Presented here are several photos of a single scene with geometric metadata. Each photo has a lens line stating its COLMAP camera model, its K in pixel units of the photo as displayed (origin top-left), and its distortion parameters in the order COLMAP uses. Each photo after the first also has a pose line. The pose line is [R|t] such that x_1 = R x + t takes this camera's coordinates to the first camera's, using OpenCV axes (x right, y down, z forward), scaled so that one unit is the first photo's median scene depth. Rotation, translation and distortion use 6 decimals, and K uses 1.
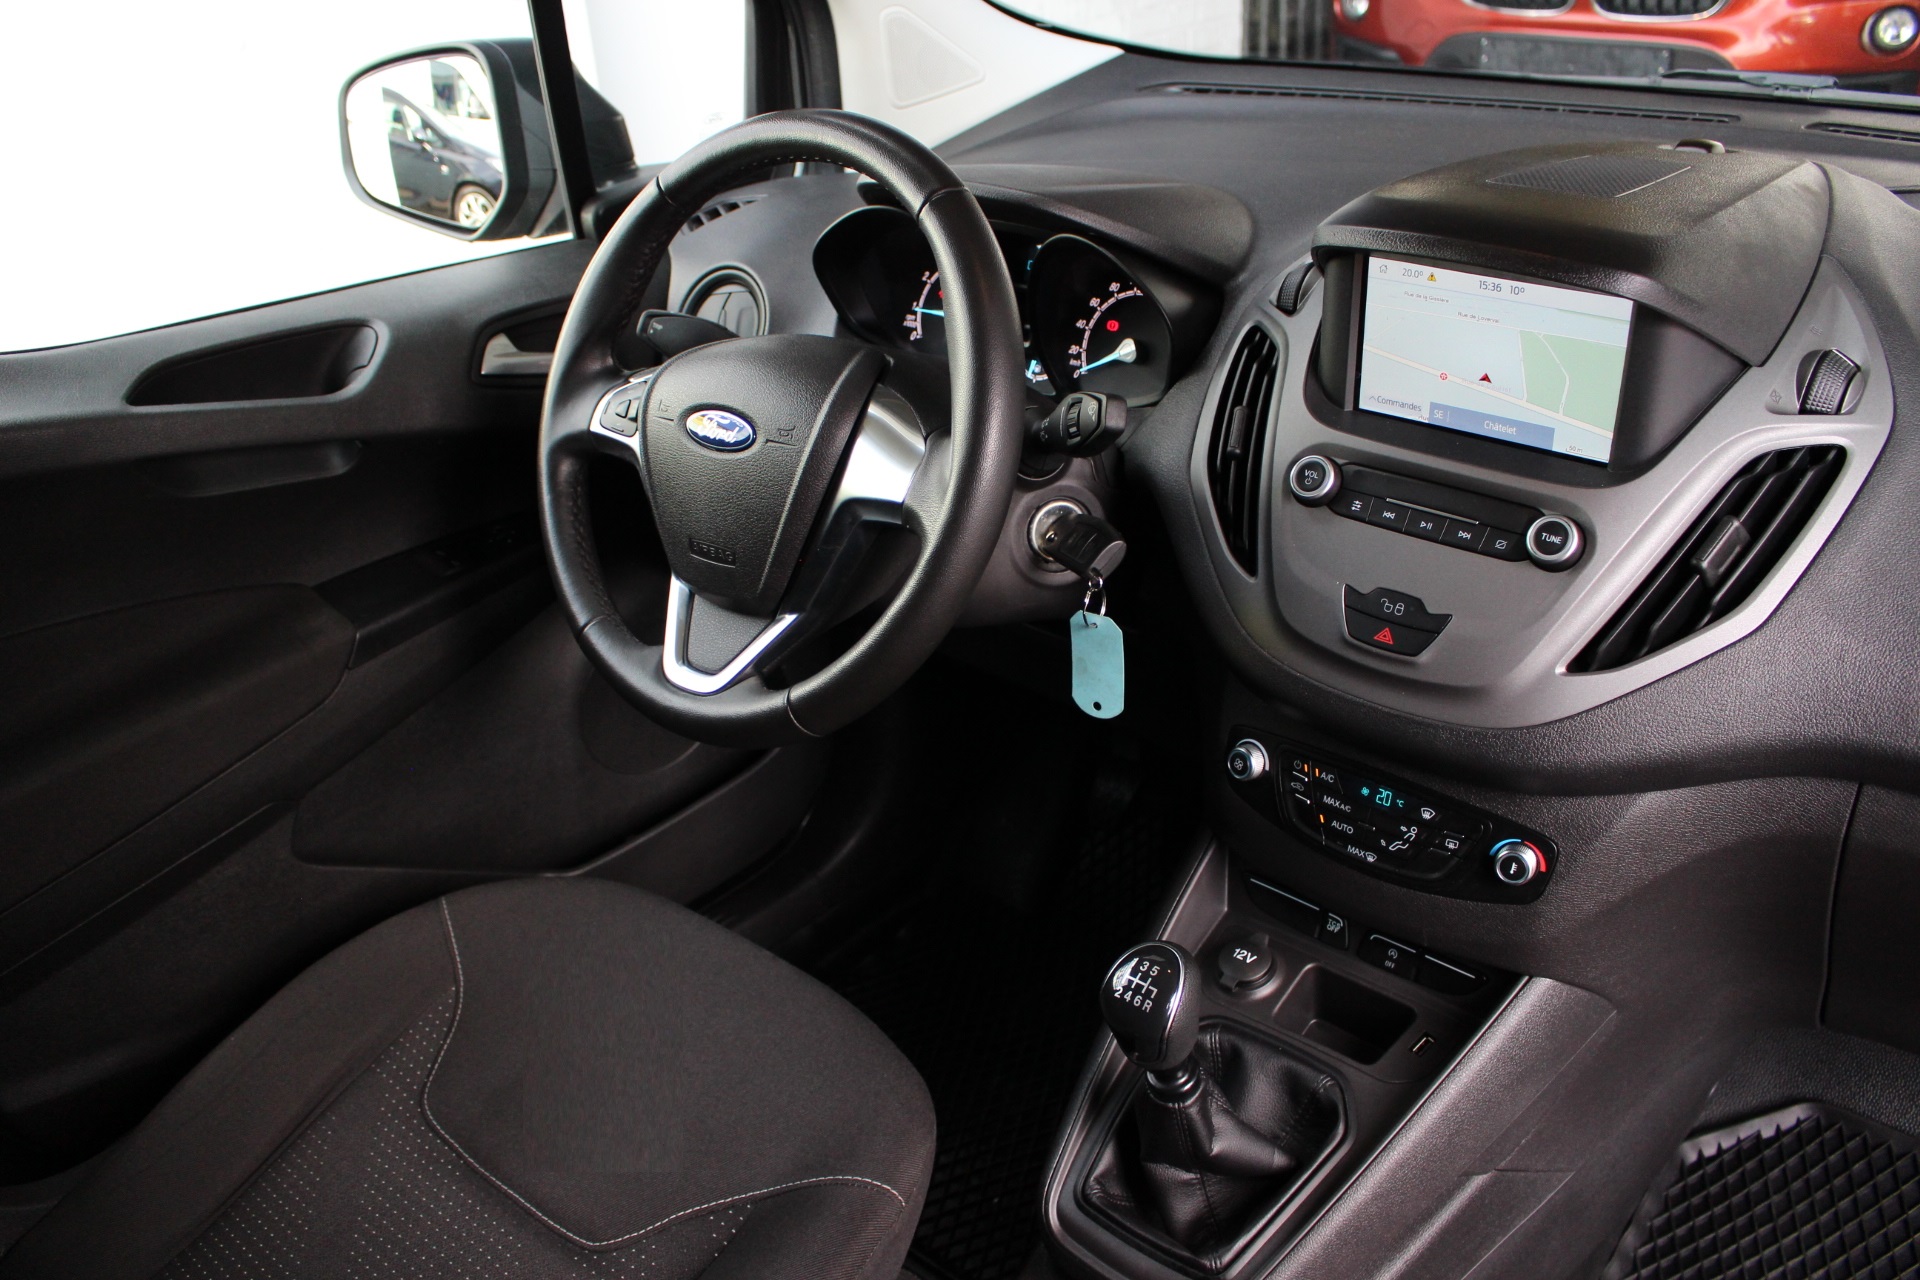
lens RADIAL K [[1610.2, 0, 960.0], [0, 1610.2, 640.0], [0, 0, 1]] dist [-0.159392, 0.125000]
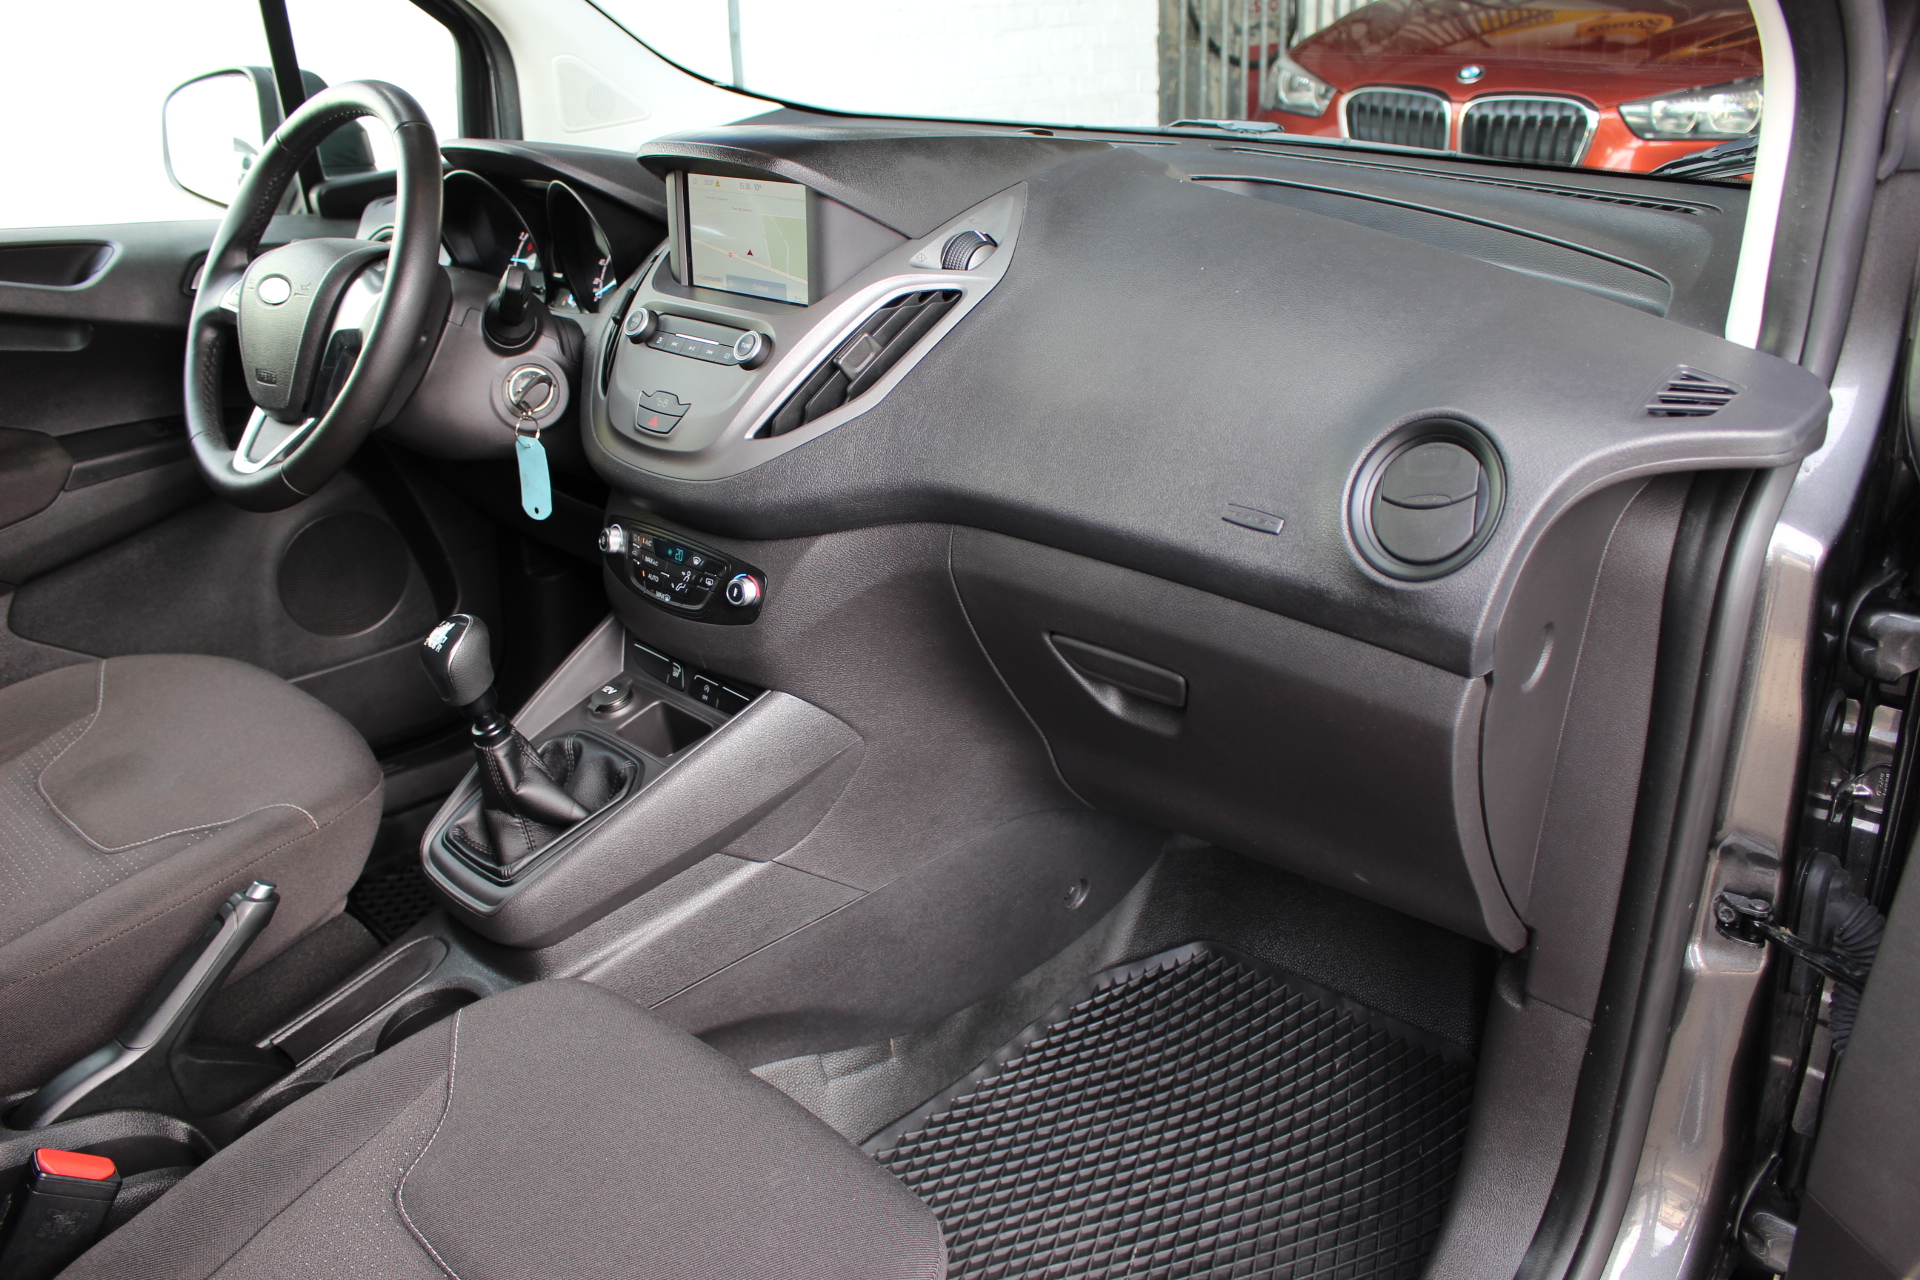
lens RADIAL K [[1610.2, 0, 960.0], [0, 1610.2, 640.0], [0, 0, 1]] dist [-0.159392, 0.125000]
pose [[0.997230, 0.063700, -0.038396, 0.556402], [-0.067347, 0.992432, -0.102683, 0.292645], [0.031565, 0.104984, 0.993973, -0.355099]]
